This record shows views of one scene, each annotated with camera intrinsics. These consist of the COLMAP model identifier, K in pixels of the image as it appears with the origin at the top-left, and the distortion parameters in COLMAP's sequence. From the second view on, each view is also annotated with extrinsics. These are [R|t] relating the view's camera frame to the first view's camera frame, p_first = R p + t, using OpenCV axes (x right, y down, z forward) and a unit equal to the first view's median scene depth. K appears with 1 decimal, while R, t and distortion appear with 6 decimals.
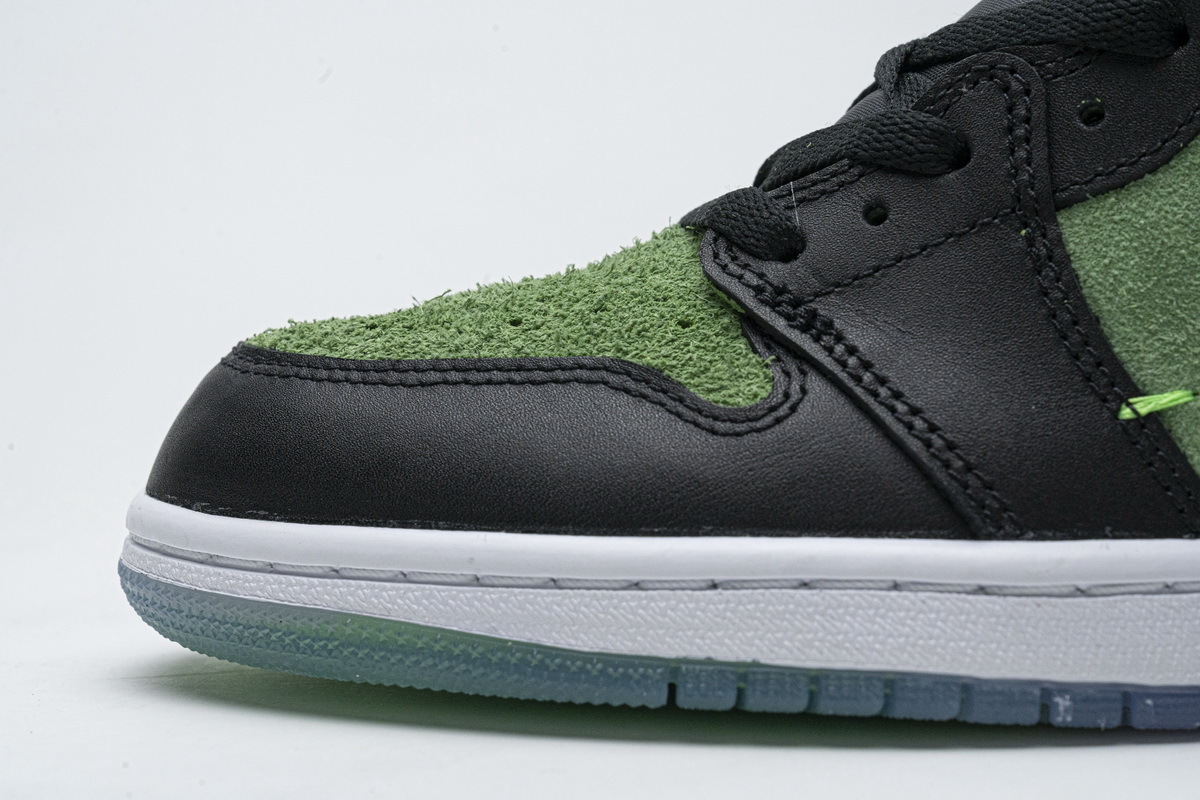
lens RADIAL K [[2468.8, 0, 599.0], [0, 2468.8, 401.3], [0, 0, 1]] dist [0.013215, 0.000000]
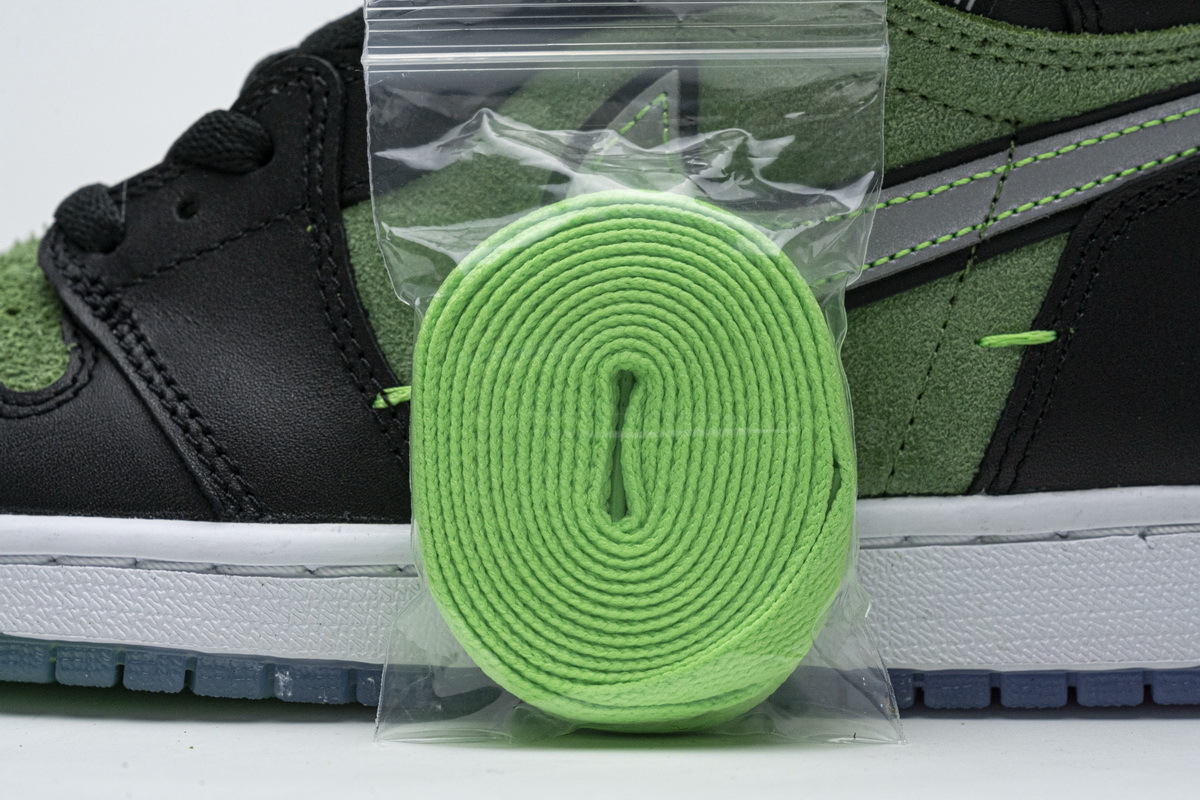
lens RADIAL K [[2468.8, 0, 601.5], [0, 2468.8, 394.0], [0, 0, 1]] dist [0.013215, 0.000000]
pose [[0.998768, 0.016858, -0.046668, 0.351026], [-0.017372, 0.999793, -0.010637, 0.010499], [0.046479, 0.011434, 0.998854, -0.032087]]
